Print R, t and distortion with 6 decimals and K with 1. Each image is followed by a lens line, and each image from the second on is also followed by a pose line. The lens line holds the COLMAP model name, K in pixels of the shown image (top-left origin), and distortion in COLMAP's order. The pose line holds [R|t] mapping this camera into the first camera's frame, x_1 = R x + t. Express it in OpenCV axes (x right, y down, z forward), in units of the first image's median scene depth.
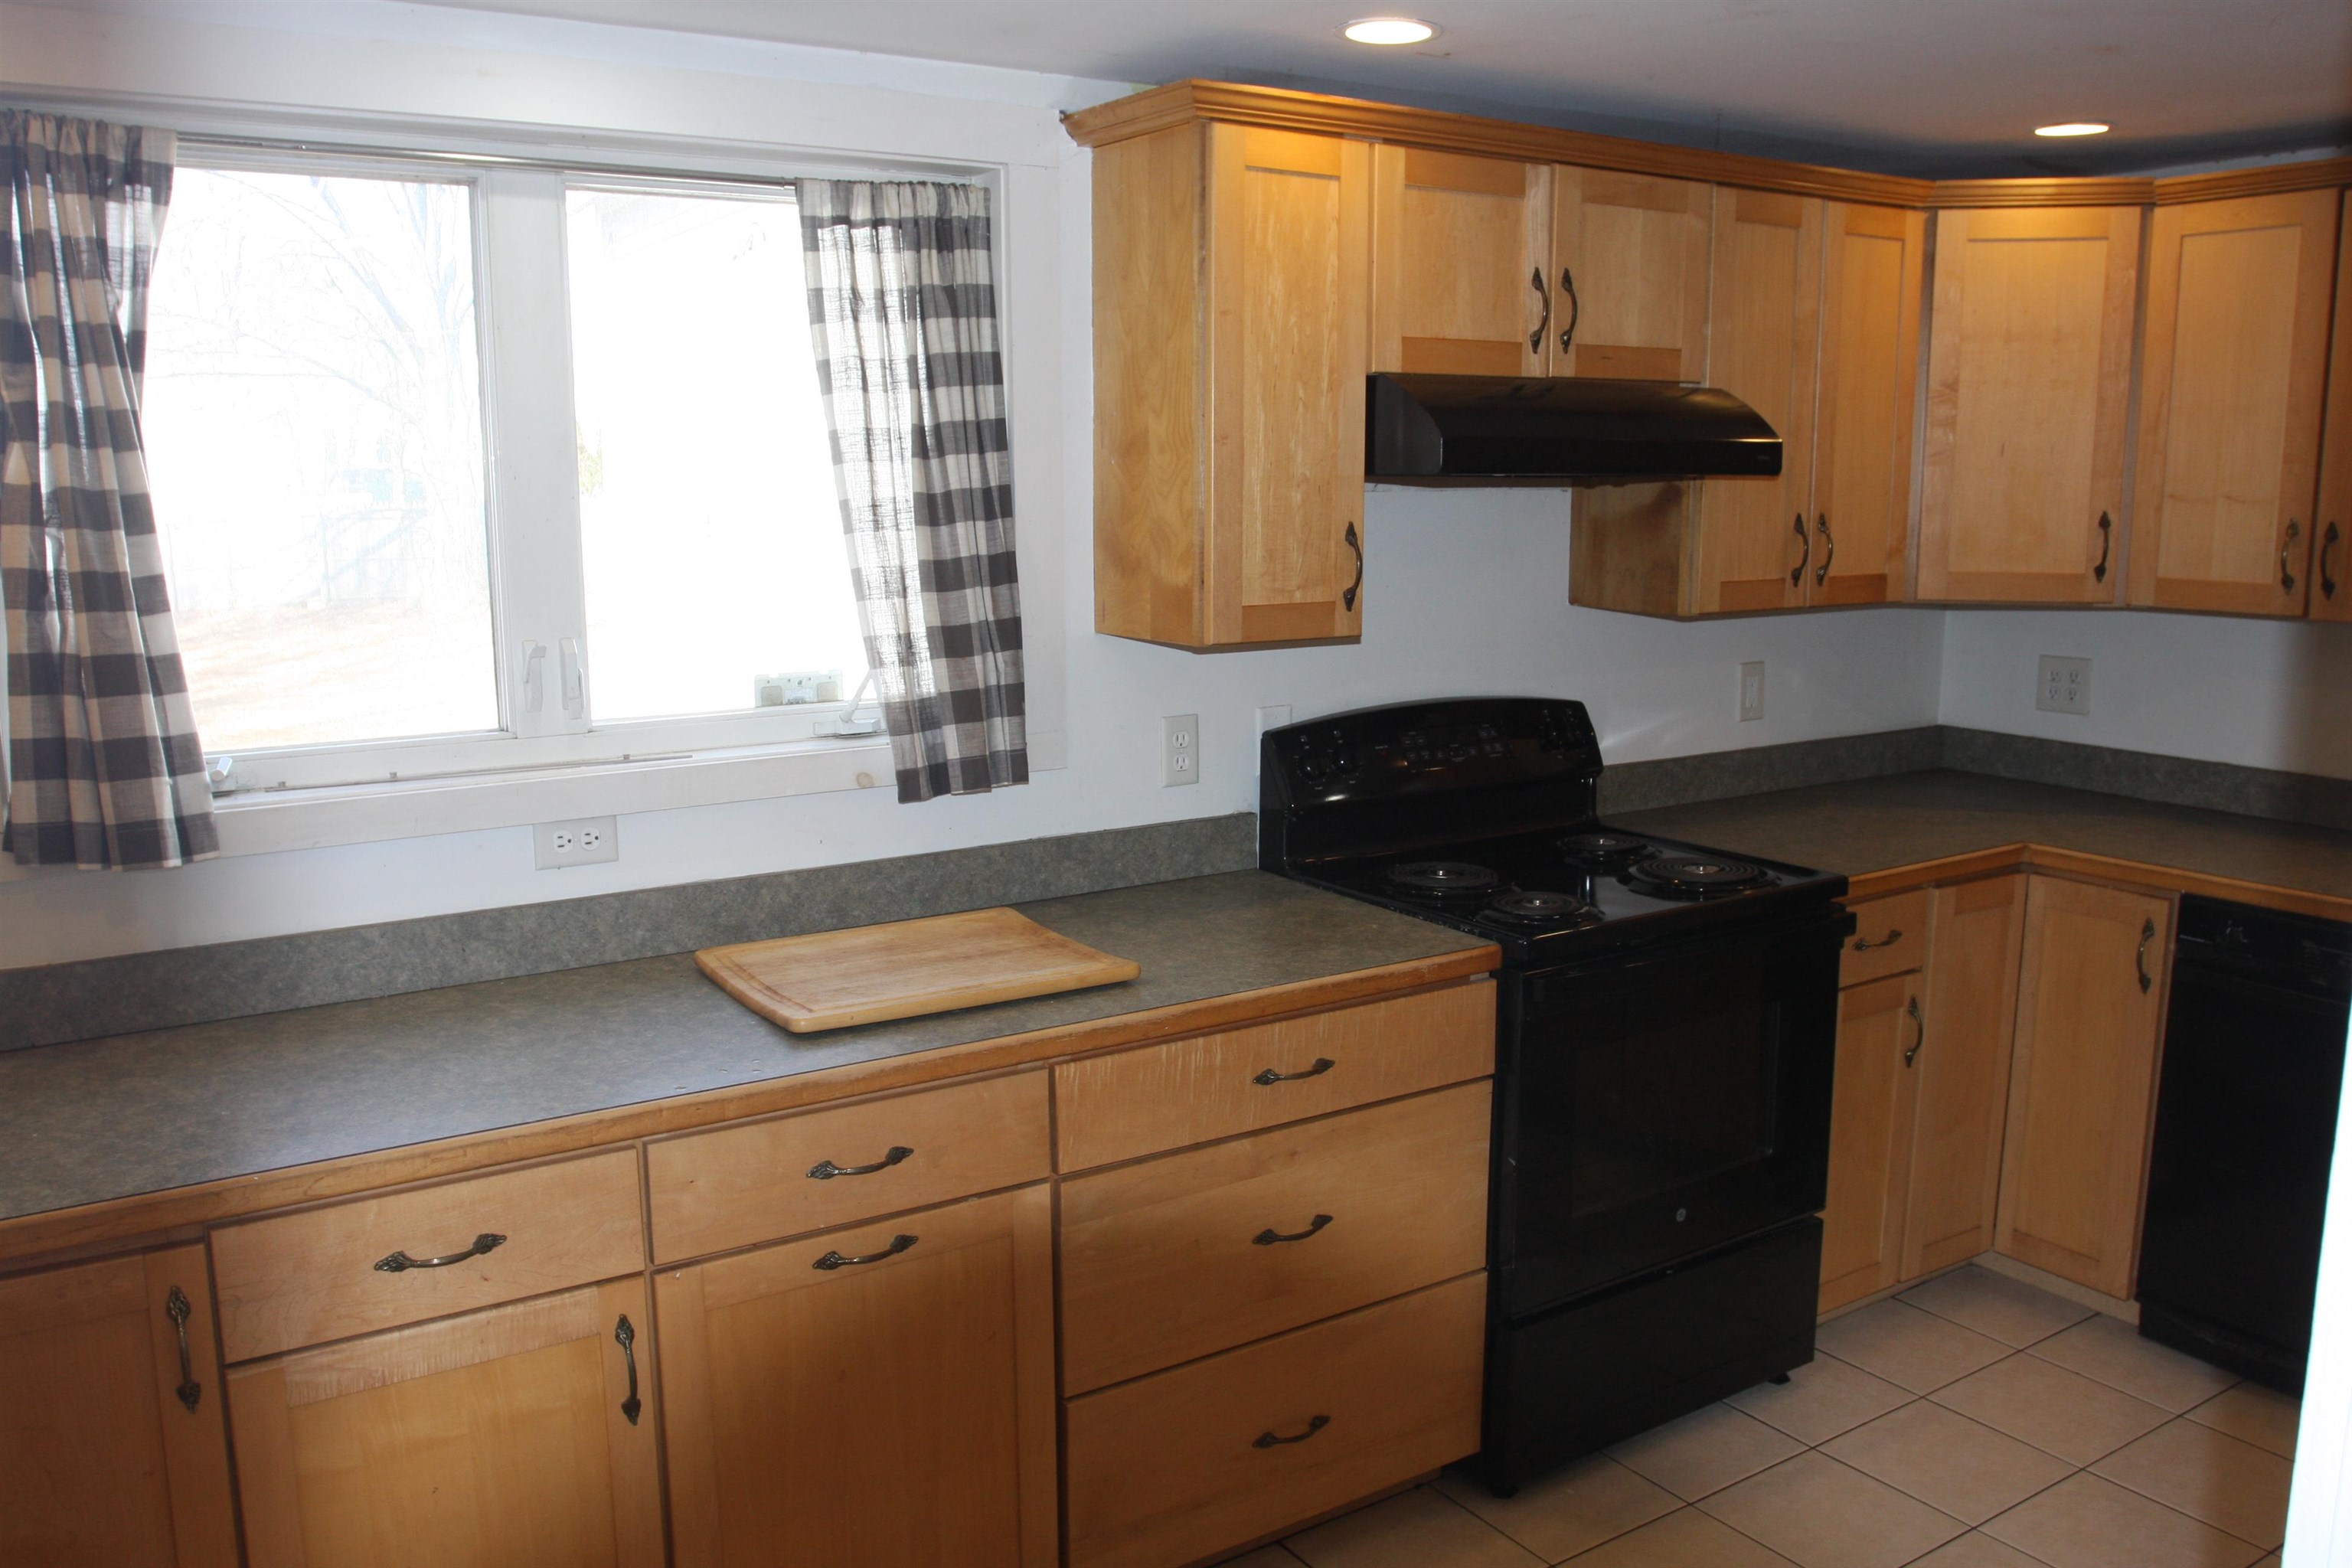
lens RADIAL K [[1934.8, 0, 1176.0], [0, 1934.8, 784.0], [0, 0, 1]] dist [-0.038074, 0.005927]
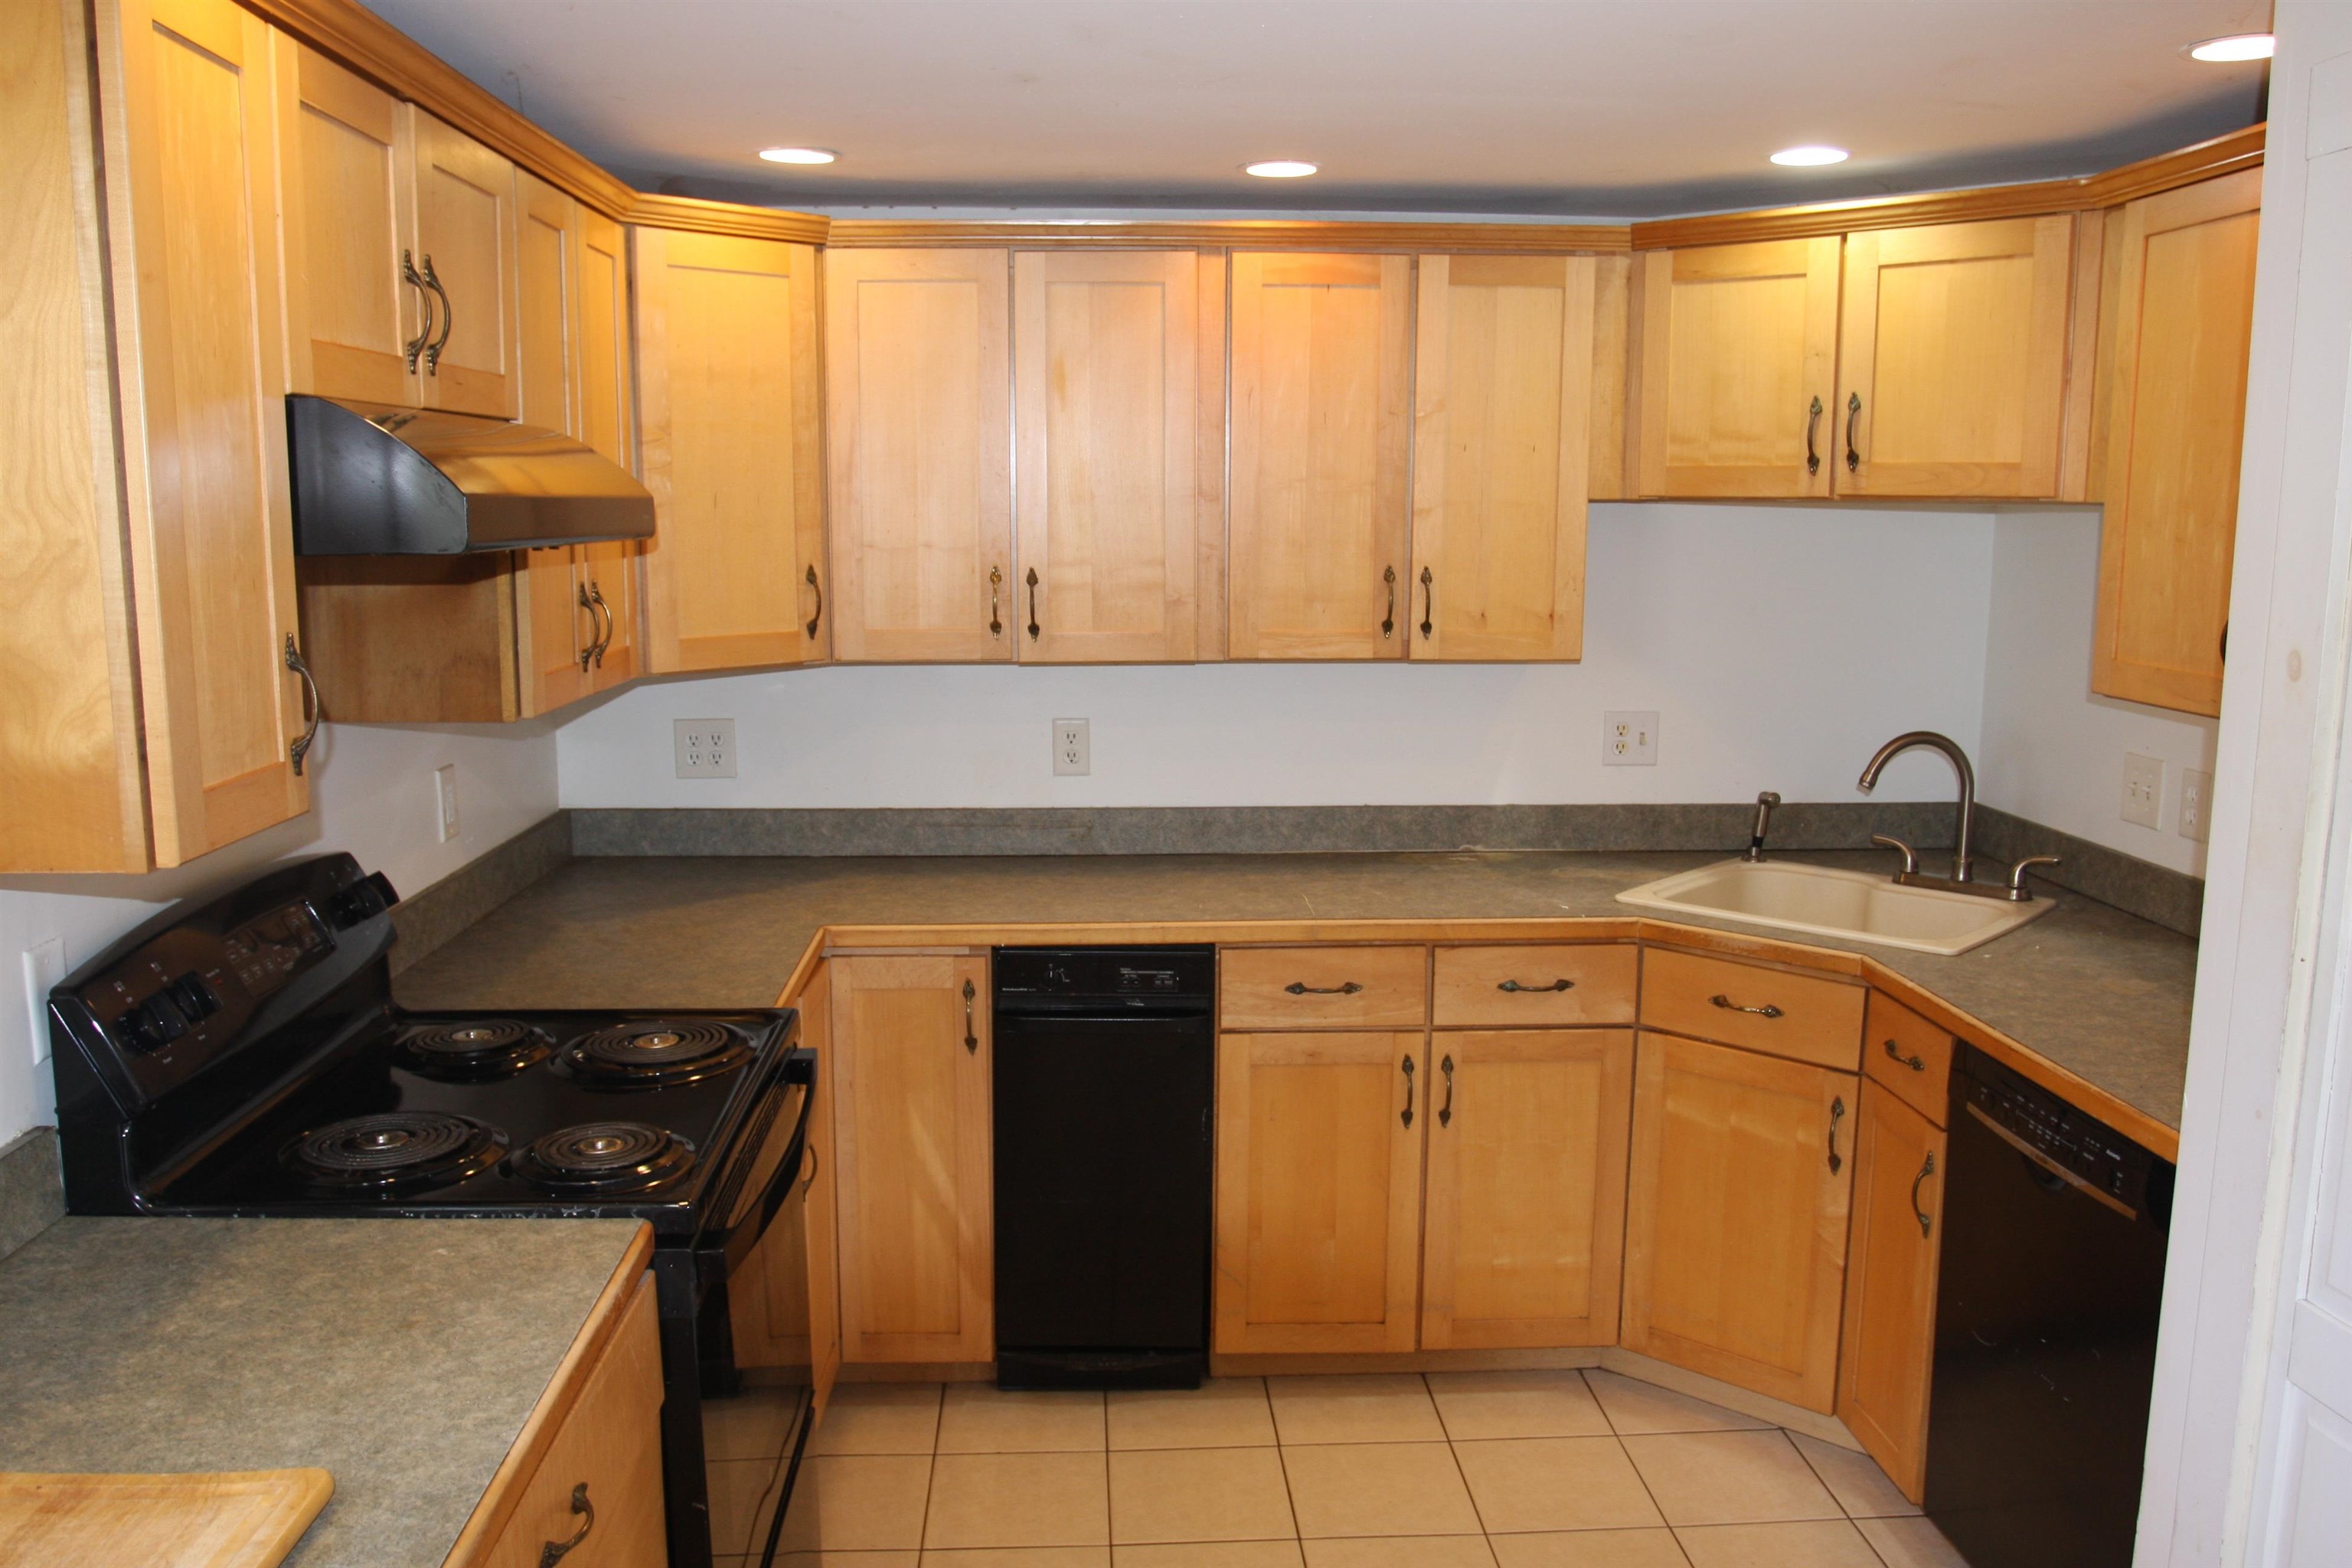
lens RADIAL K [[1912.5, 0, 1176.0], [0, 1912.5, 784.0], [0, 0, 1]] dist [-0.013245, -0.009695]
pose [[0.519662, -0.129036, 0.844571, -0.239030], [0.138796, 0.988148, 0.065571, -0.073900], [-0.843022, 0.083148, 0.531413, 0.363171]]
